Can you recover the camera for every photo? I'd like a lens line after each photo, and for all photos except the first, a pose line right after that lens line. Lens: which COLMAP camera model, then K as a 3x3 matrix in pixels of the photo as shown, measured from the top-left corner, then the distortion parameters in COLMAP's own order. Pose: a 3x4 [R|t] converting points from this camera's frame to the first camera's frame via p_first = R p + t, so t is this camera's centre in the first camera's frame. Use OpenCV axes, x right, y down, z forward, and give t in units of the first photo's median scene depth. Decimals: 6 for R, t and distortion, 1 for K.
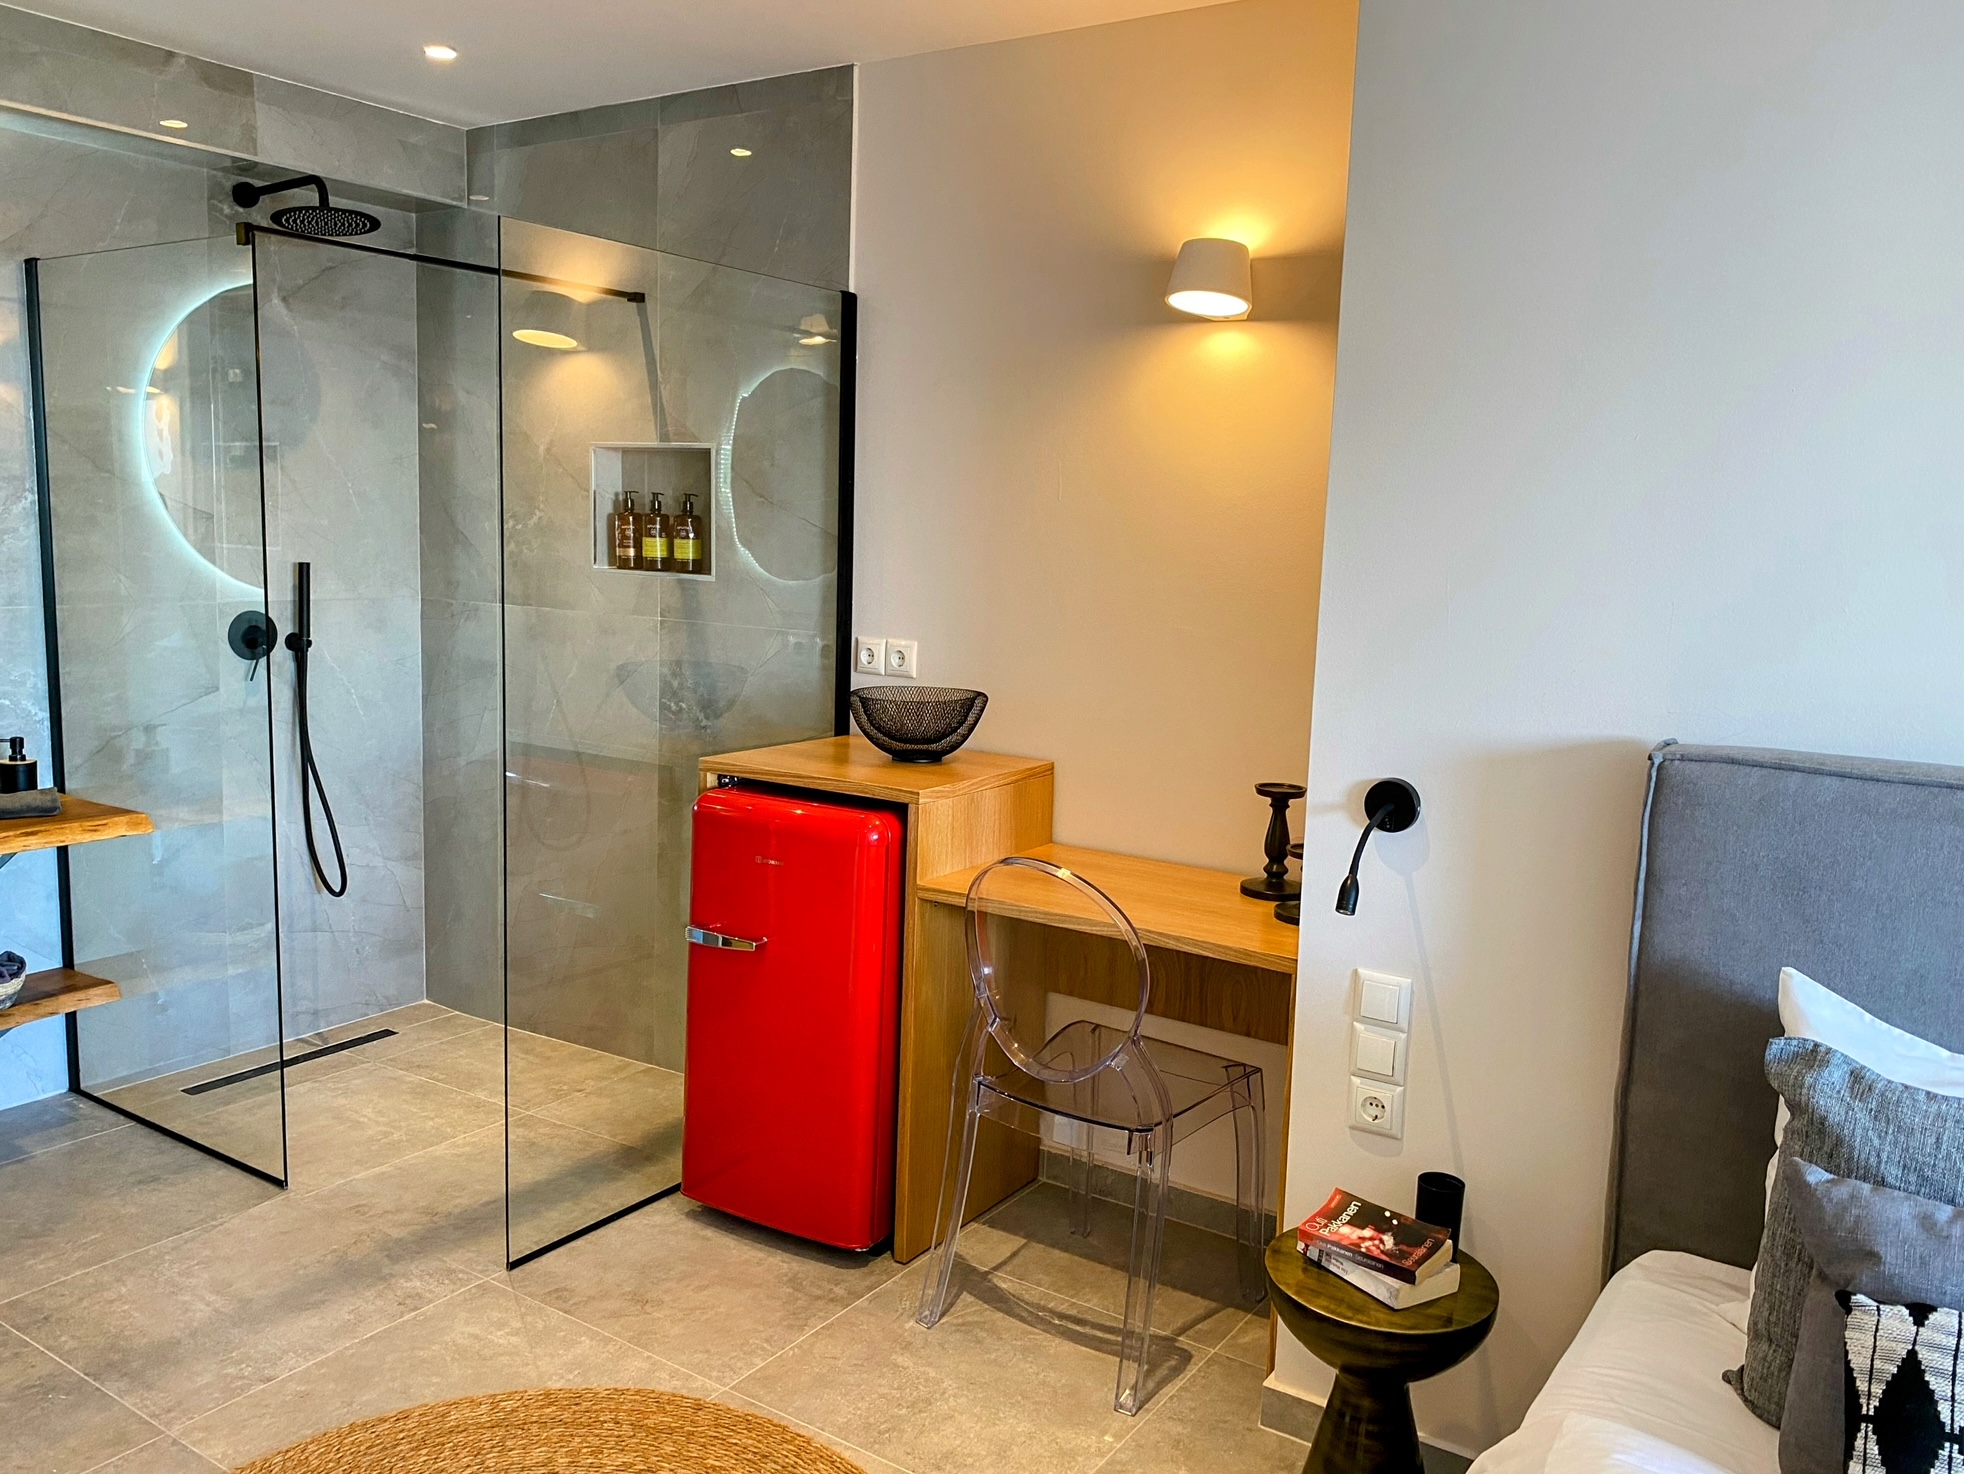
lens RADIAL K [[1515.6, 0, 966.9], [0, 1515.6, 732.2], [0, 0, 1]] dist [0.030216, -0.039987]
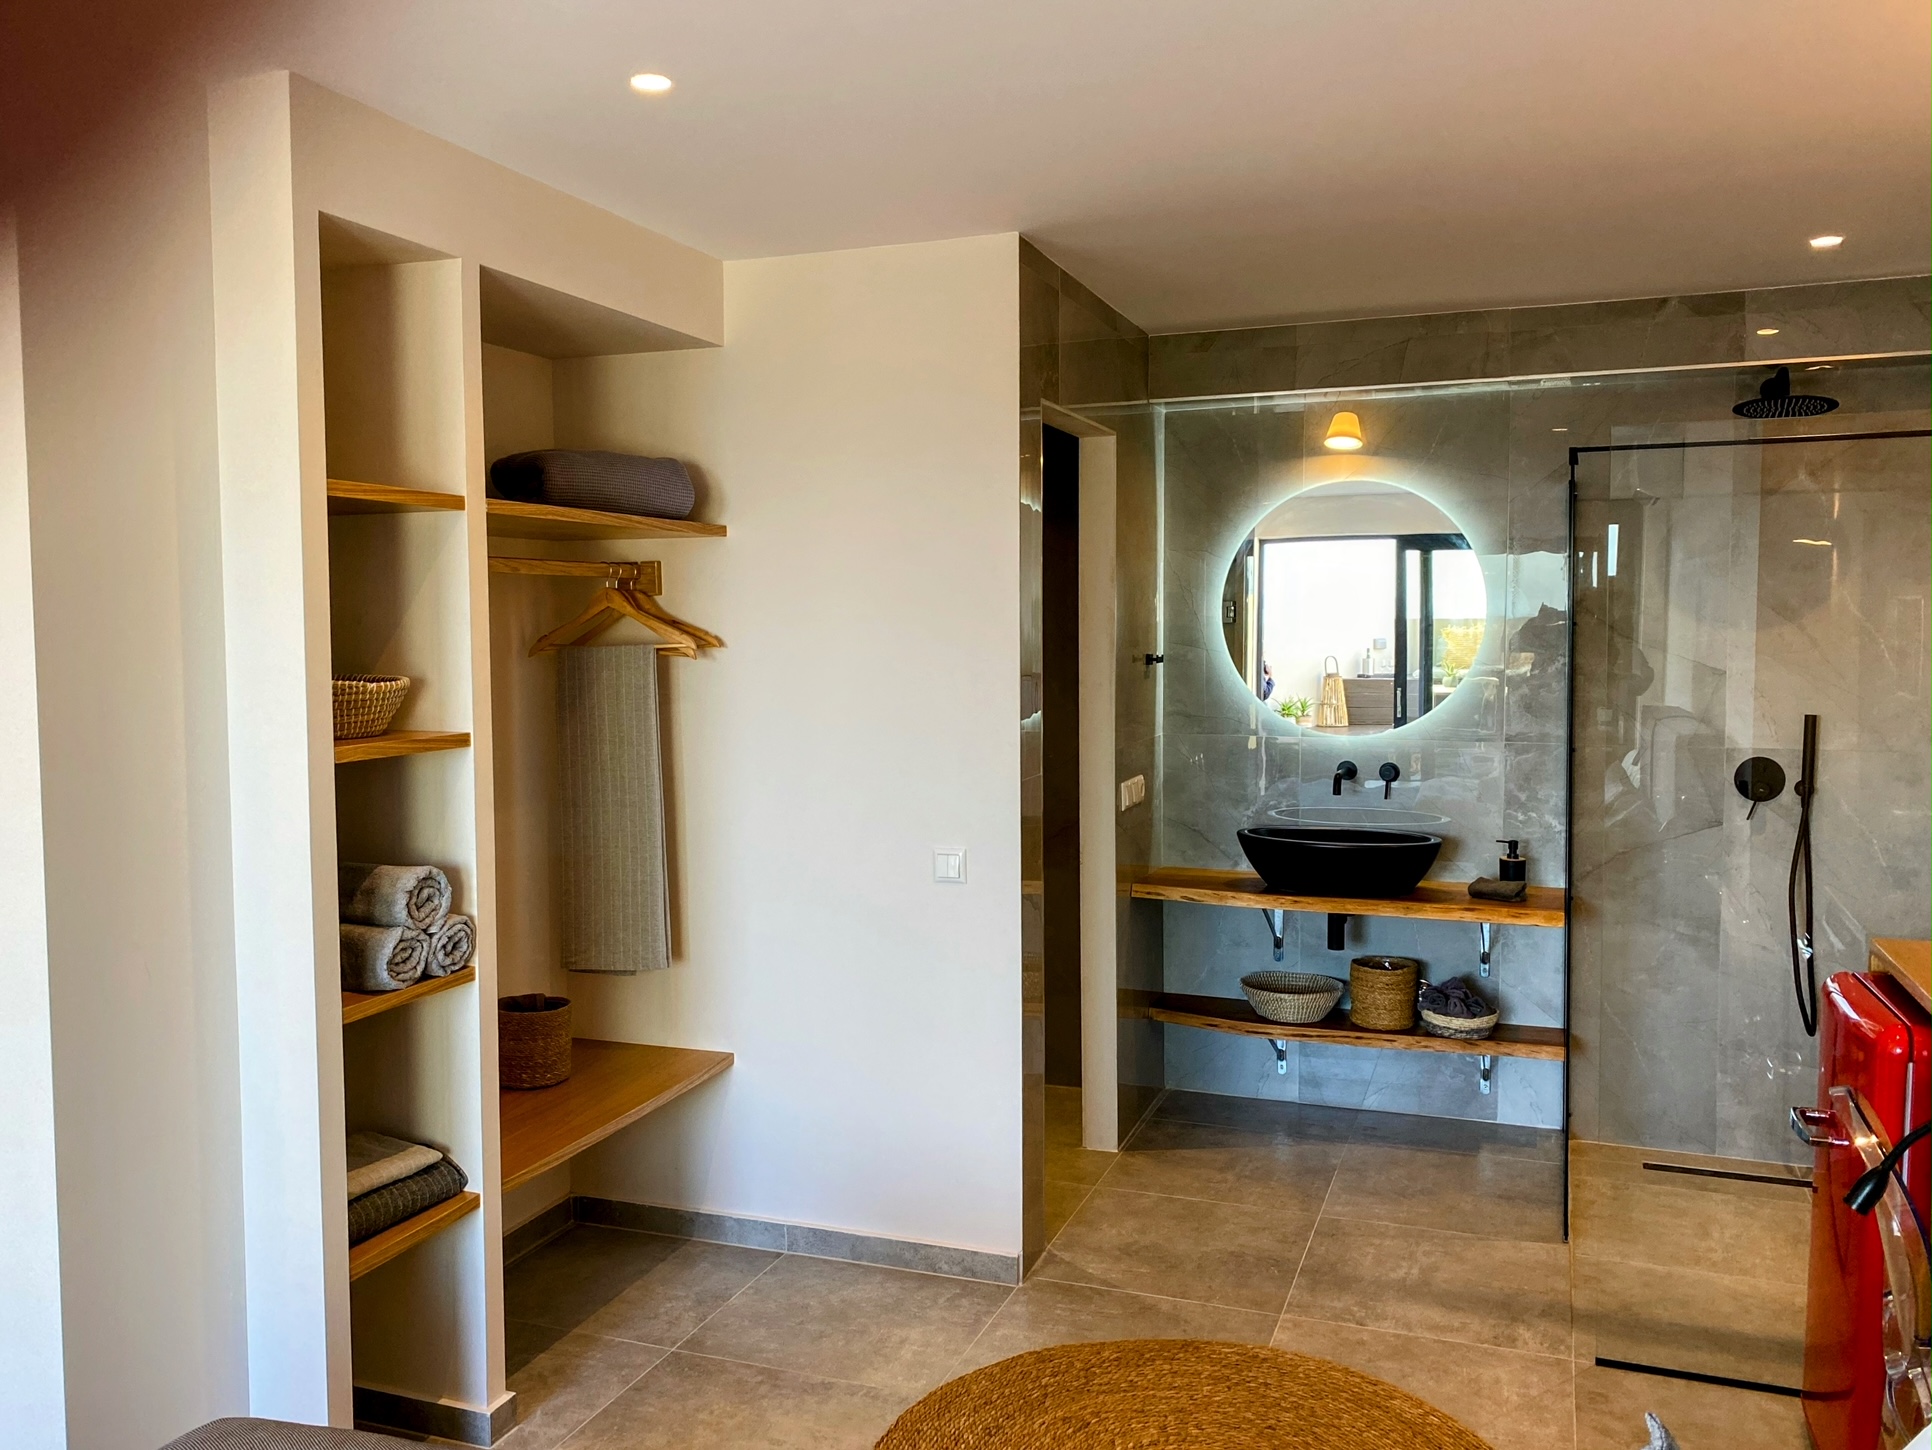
lens RADIAL K [[1490.9, 0, 960.4], [0, 1490.9, 715.6], [0, 0, 1]] dist [0.030216, -0.039987]
pose [[0.232205, 0.024653, -0.972355, 0.516848], [-0.120691, 0.992683, -0.003654, -0.040736], [0.965150, 0.118203, 0.233481, 0.209527]]
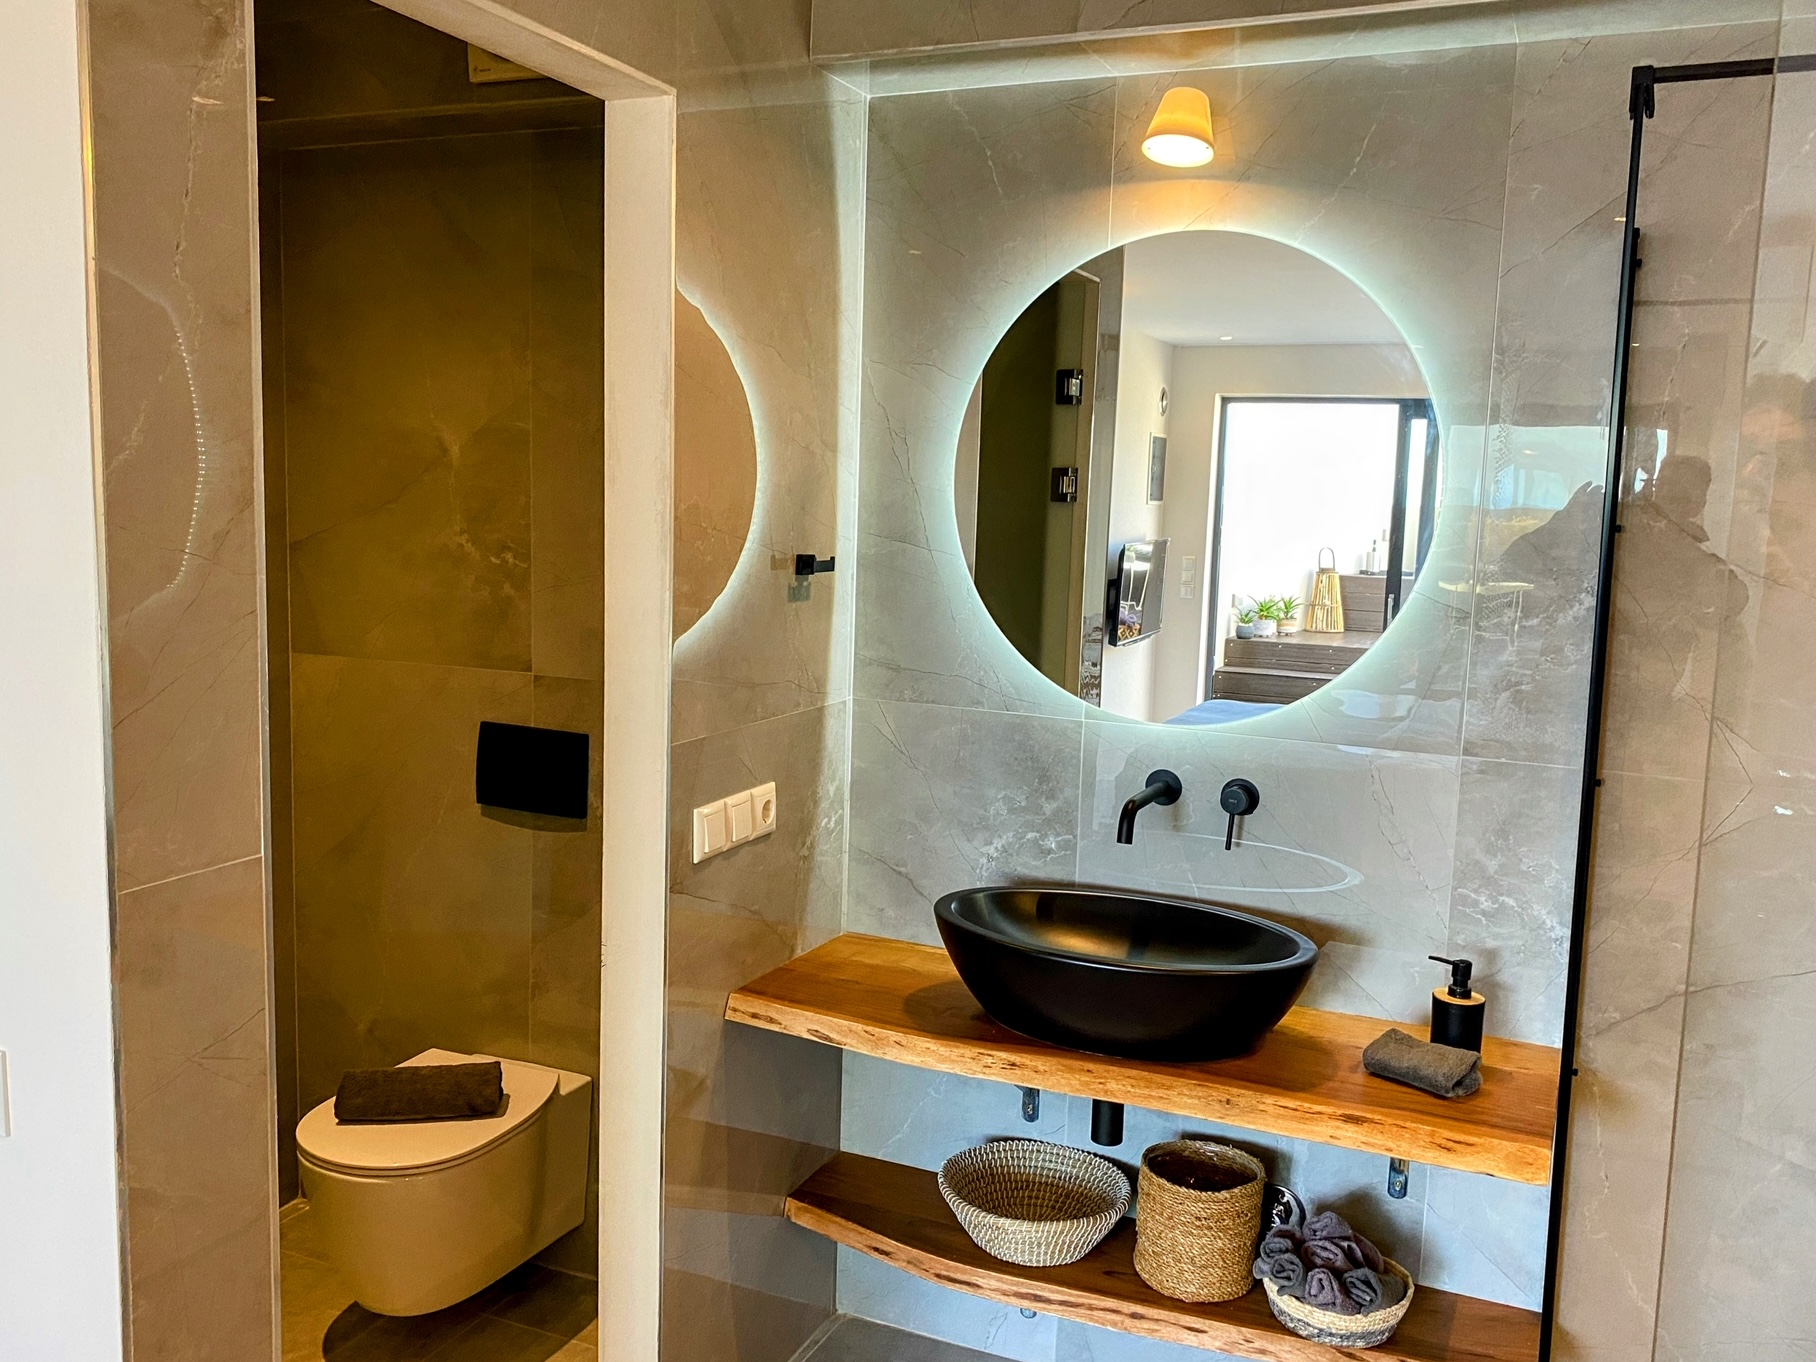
lens RADIAL K [[1536.3, 0, 897.3], [0, 1536.3, 690.4], [0, 0, 1]] dist [0.004751, 0.007212]
pose [[0.183678, 0.097519, -0.978137, -0.025976], [-0.159207, 0.984880, 0.068295, -0.115496], [0.970008, 0.143182, 0.196426, 0.595987]]
